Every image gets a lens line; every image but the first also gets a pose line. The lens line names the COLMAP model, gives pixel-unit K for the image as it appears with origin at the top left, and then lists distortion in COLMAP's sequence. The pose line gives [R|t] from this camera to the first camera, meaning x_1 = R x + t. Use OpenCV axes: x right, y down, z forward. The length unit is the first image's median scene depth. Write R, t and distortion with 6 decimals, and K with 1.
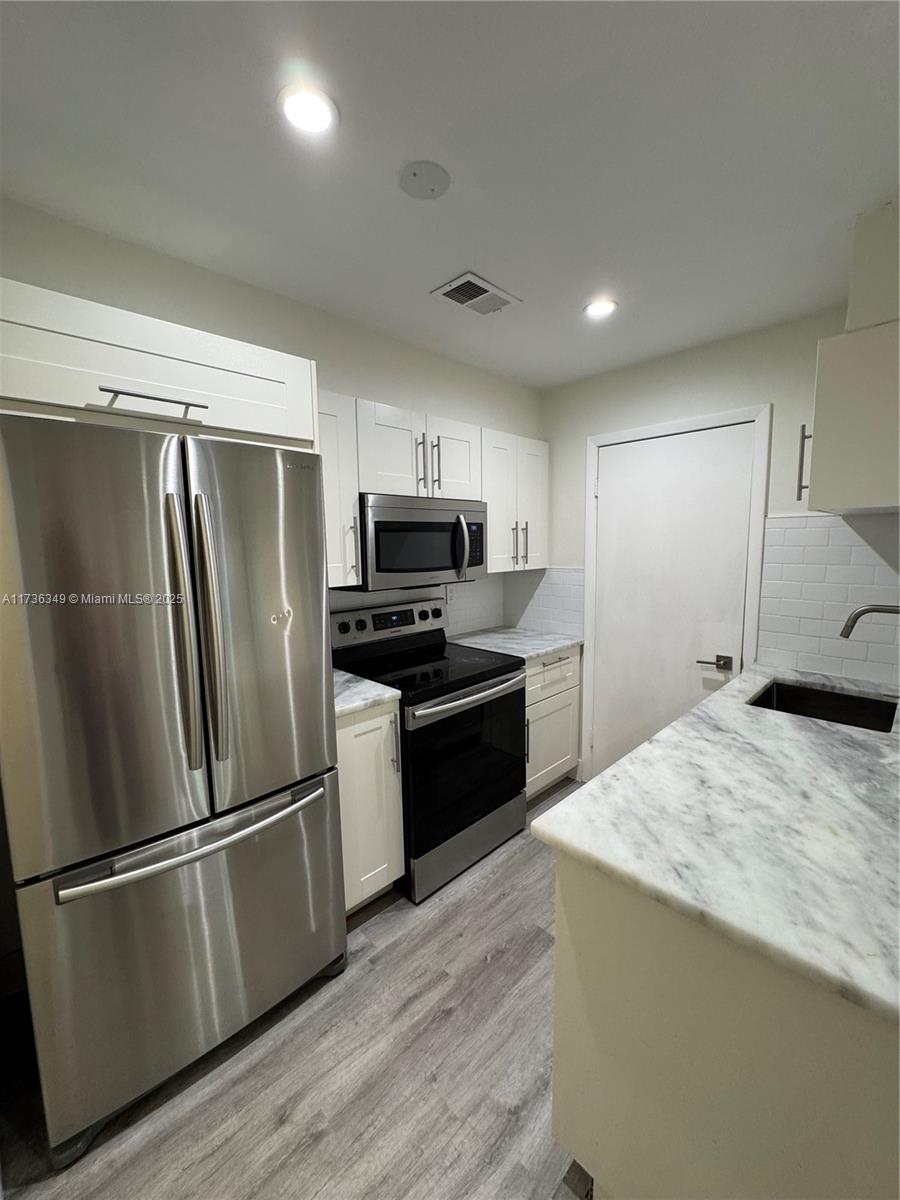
lens RADIAL K [[475.1, 0, 450.0], [0, 475.1, 600.0], [0, 0, 1]] dist [-0.003207, 0.000552]
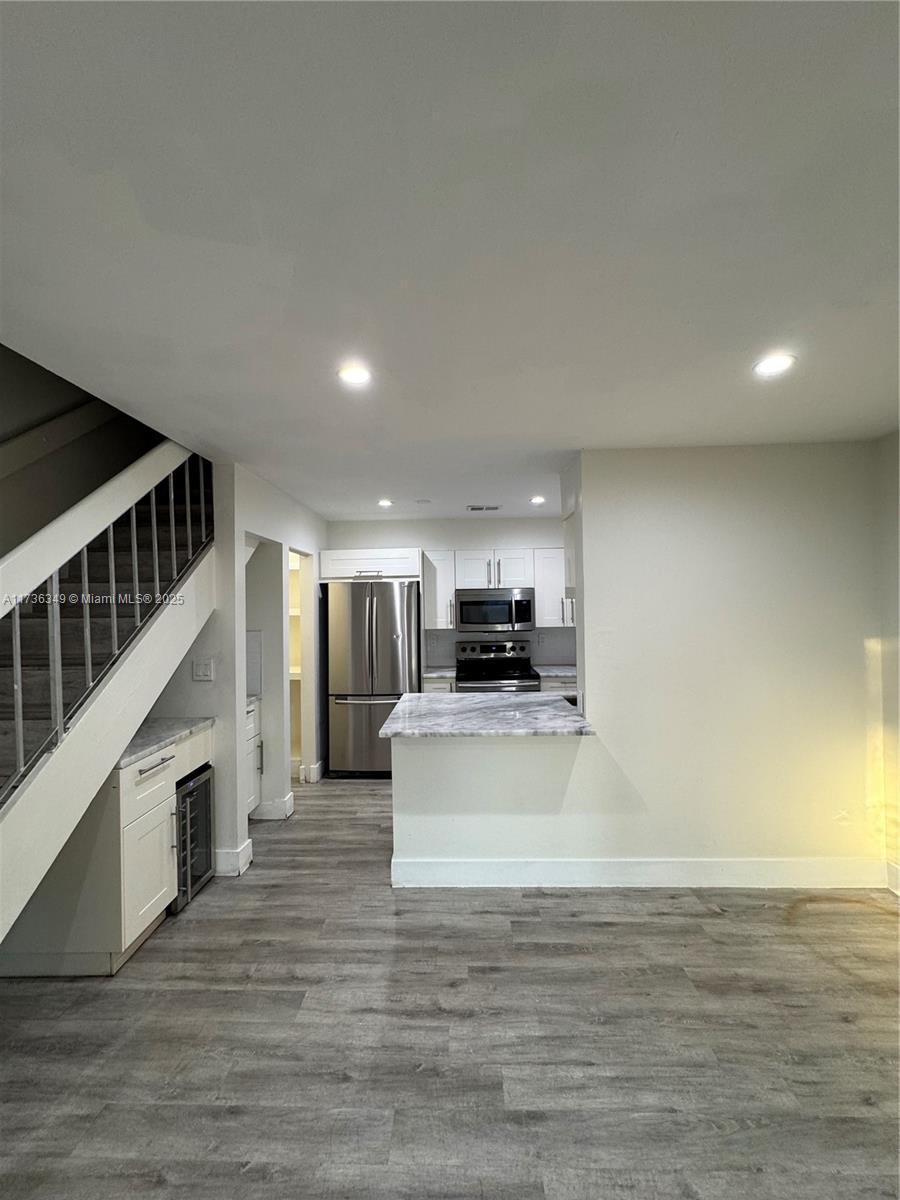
lens RADIAL K [[475.1, 0, 450.0], [0, 475.1, 600.0], [0, 0, 1]] dist [-0.003207, 0.000552]
pose [[0.692424, -0.003065, -0.721484, 1.274289], [-0.082787, 0.993049, -0.083672, 0.021289], [0.716725, 0.117666, 0.687357, -0.537481]]
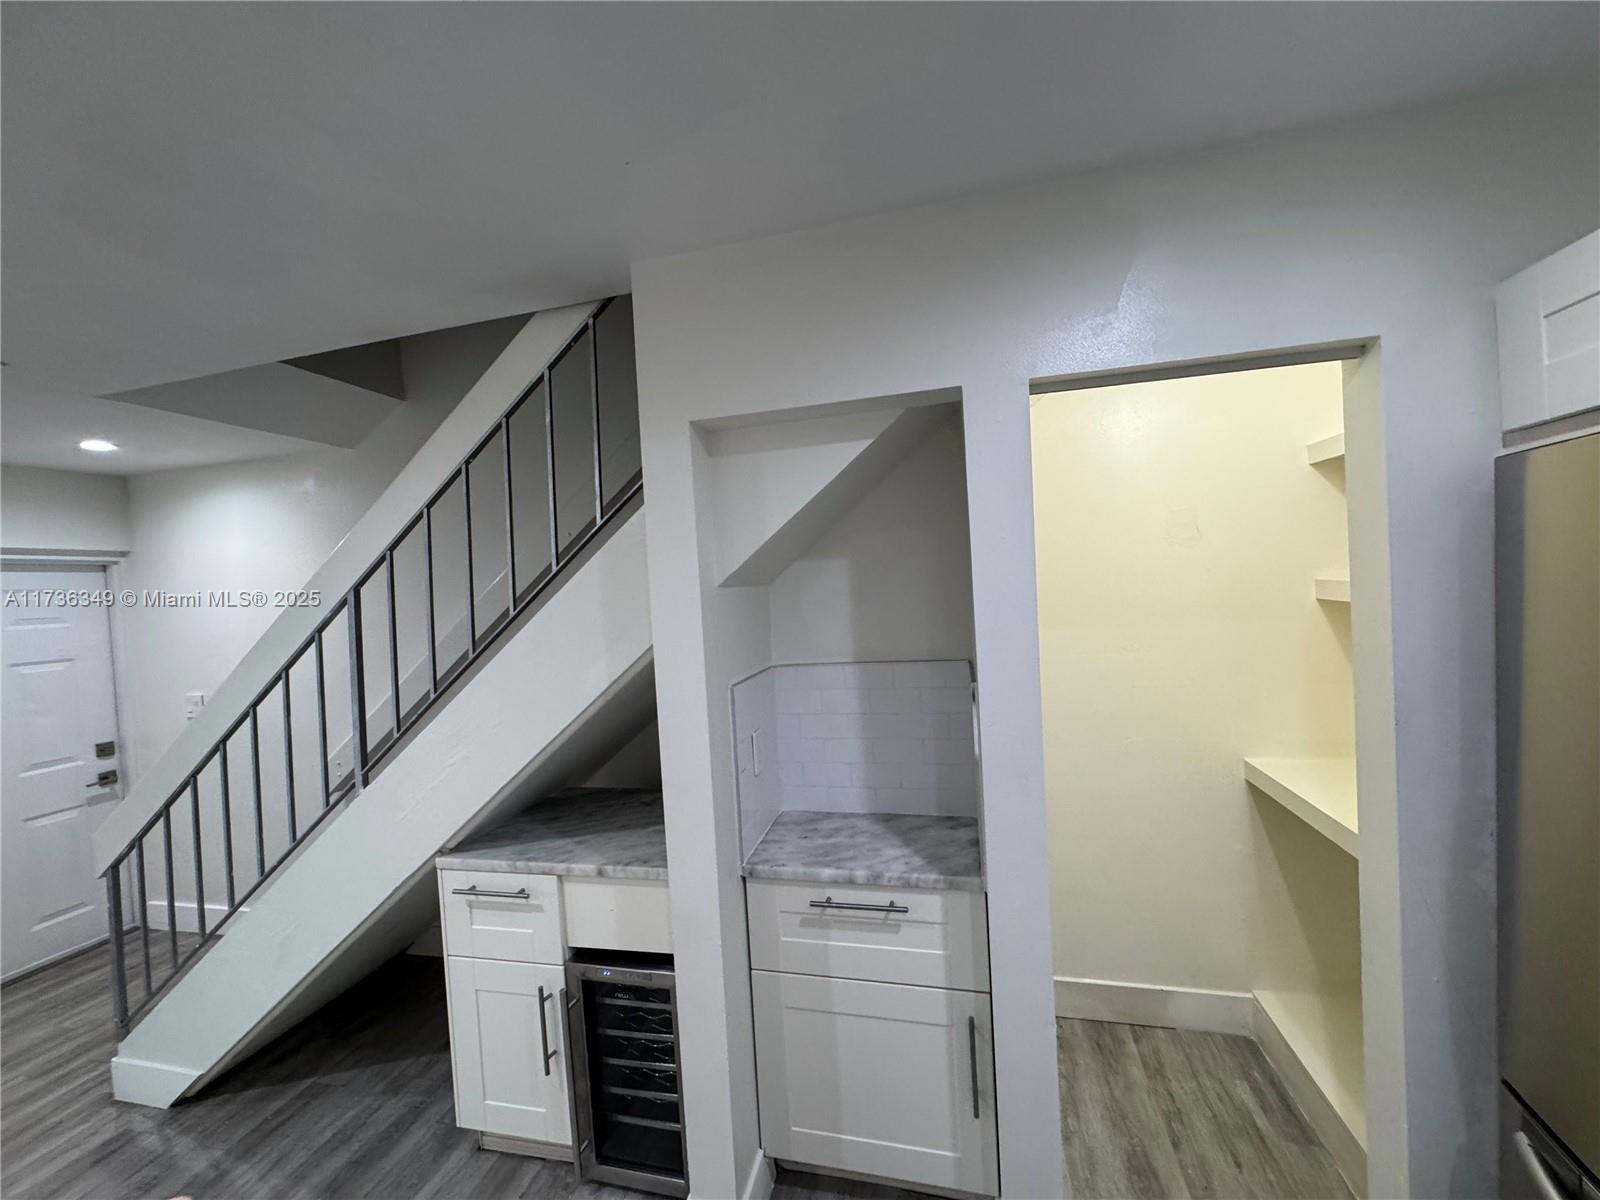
lens RADIAL K [[633.5, 0, 800.0], [0, 633.5, 600.0], [0, 0, 1]] dist [-0.003207, 0.000552]
pose [[-0.848815, 0.082537, -0.522207, 0.234954], [0.010130, 0.990096, 0.140024, -0.133150], [0.528592, 0.113565, -0.841245, 0.528010]]
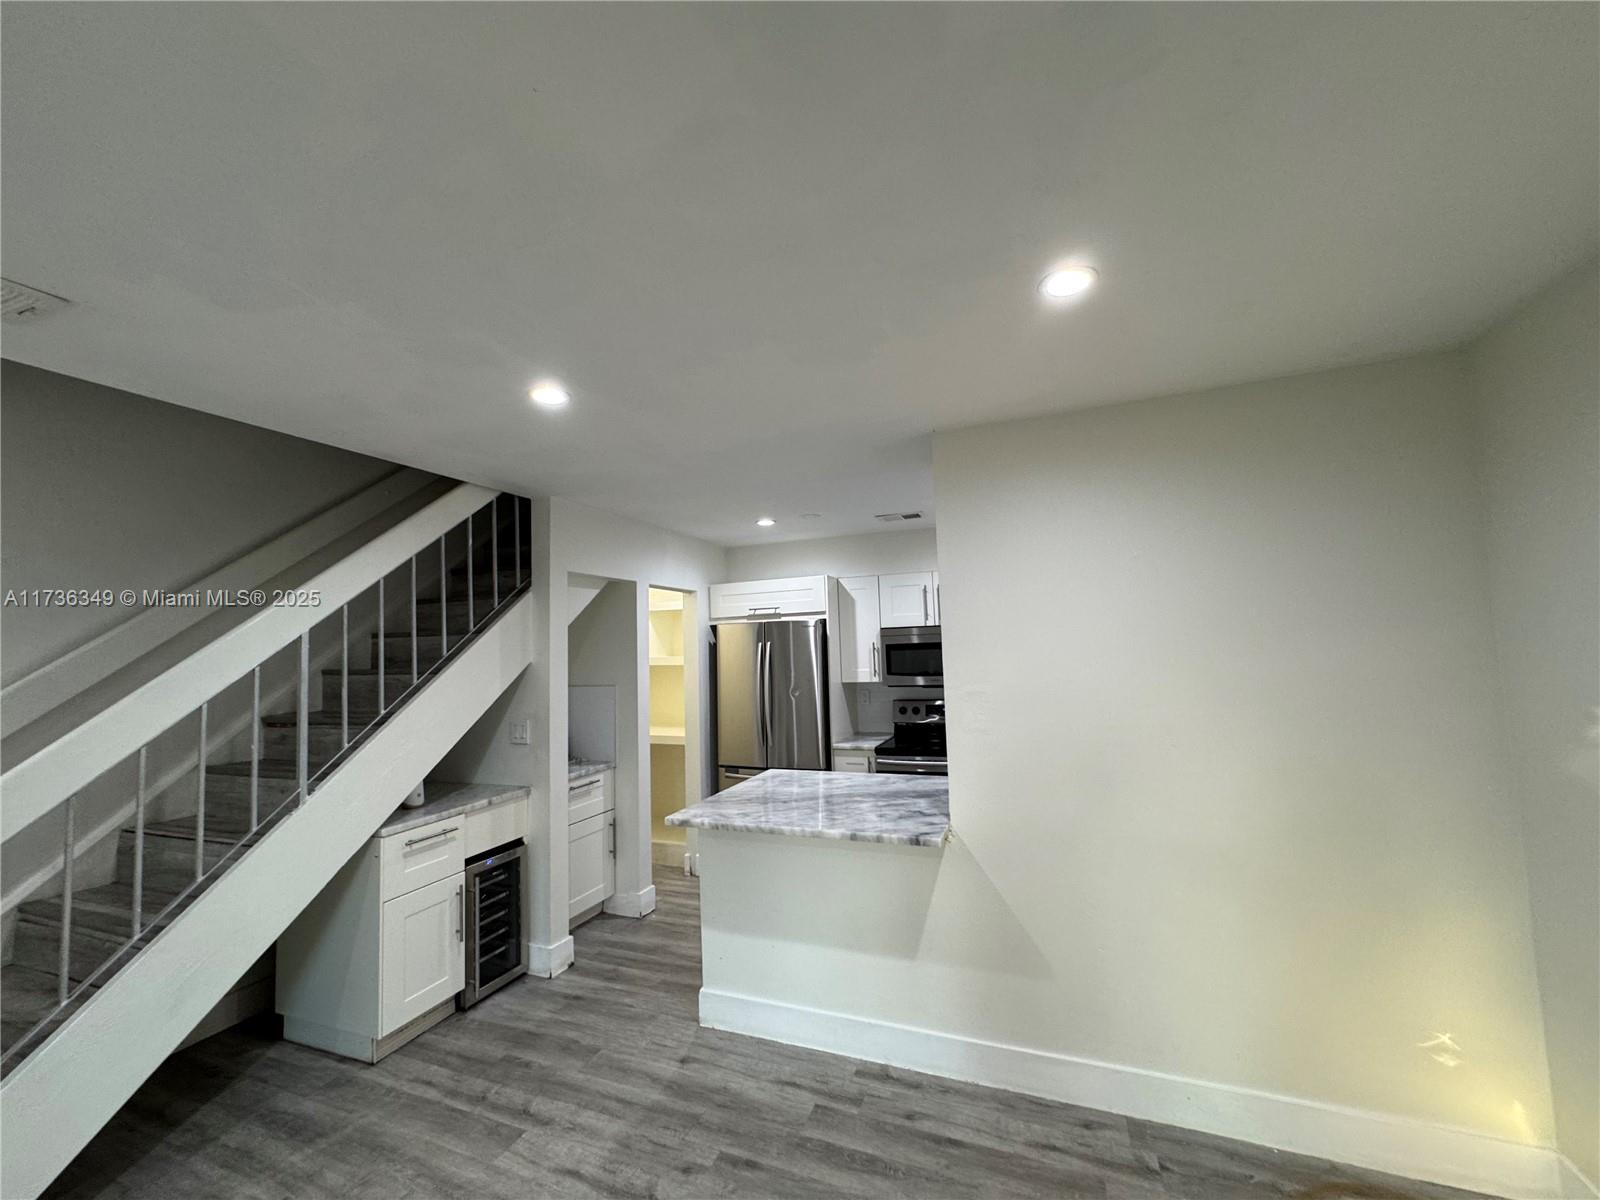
lens RADIAL K [[633.5, 0, 800.0], [0, 633.5, 600.0], [0, 0, 1]] dist [-0.003207, 0.000552]
pose [[0.404436, -0.067724, -0.912055, 1.544600], [-0.084844, 0.990176, -0.111147, -0.040009], [0.910622, 0.122335, 0.394717, -0.162255]]
